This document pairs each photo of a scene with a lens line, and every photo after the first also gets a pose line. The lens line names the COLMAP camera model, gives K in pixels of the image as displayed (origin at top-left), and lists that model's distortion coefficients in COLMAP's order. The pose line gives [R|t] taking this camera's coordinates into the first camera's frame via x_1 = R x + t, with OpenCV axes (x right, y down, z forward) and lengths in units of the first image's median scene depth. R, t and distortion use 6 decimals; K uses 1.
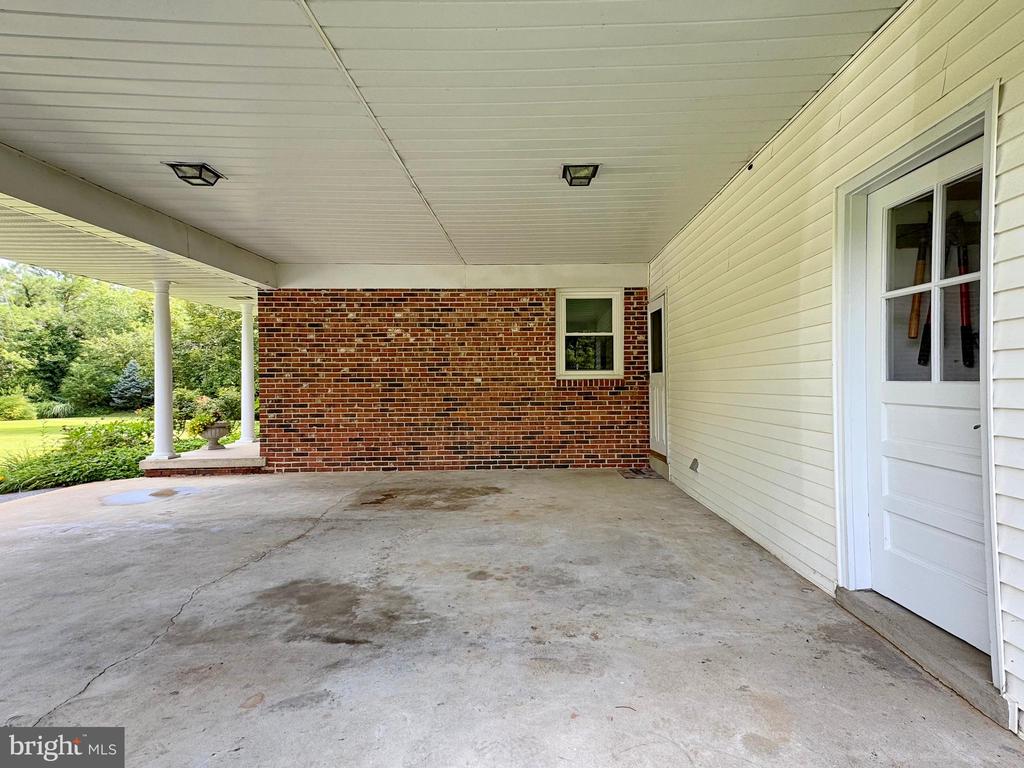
lens RADIAL K [[519.4, 0, 513.5], [0, 519.4, 387.9], [0, 0, 1]] dist [0.023130, 0.000915]
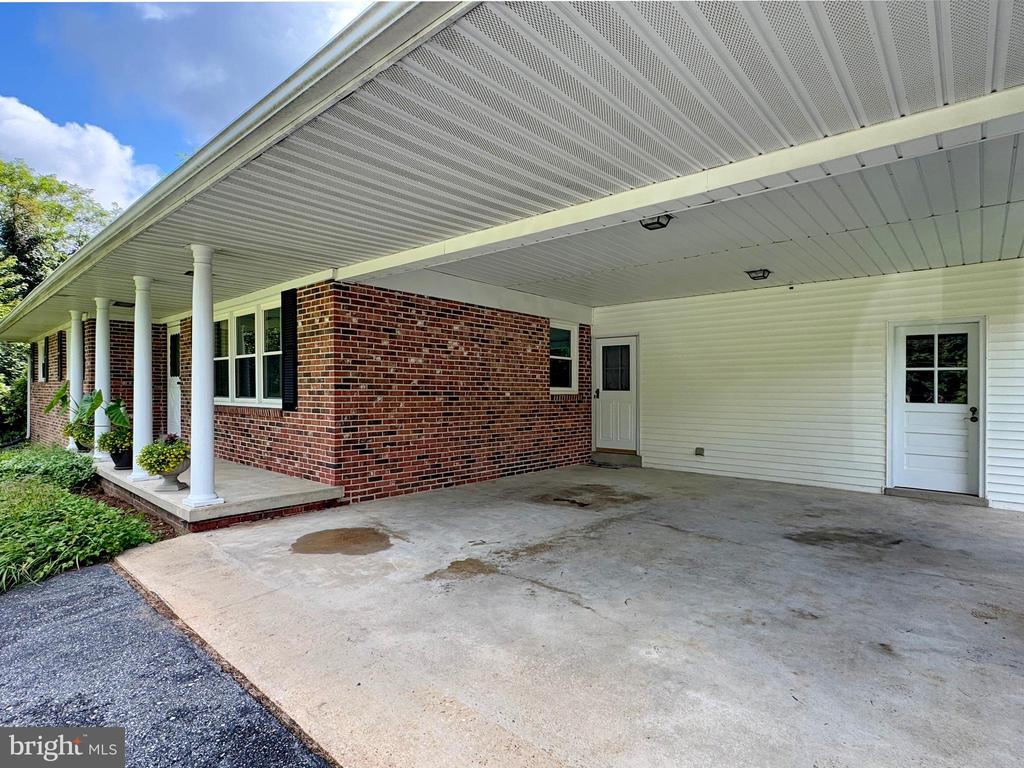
lens RADIAL K [[519.4, 0, 548.7], [0, 519.4, 393.9], [0, 0, 1]] dist [0.023130, 0.000915]
pose [[0.682055, 0.012369, 0.731196, -0.830787], [-0.010300, 0.999920, -0.007307, -0.009189], [-0.731229, -0.002548, 0.682128, 0.200565]]
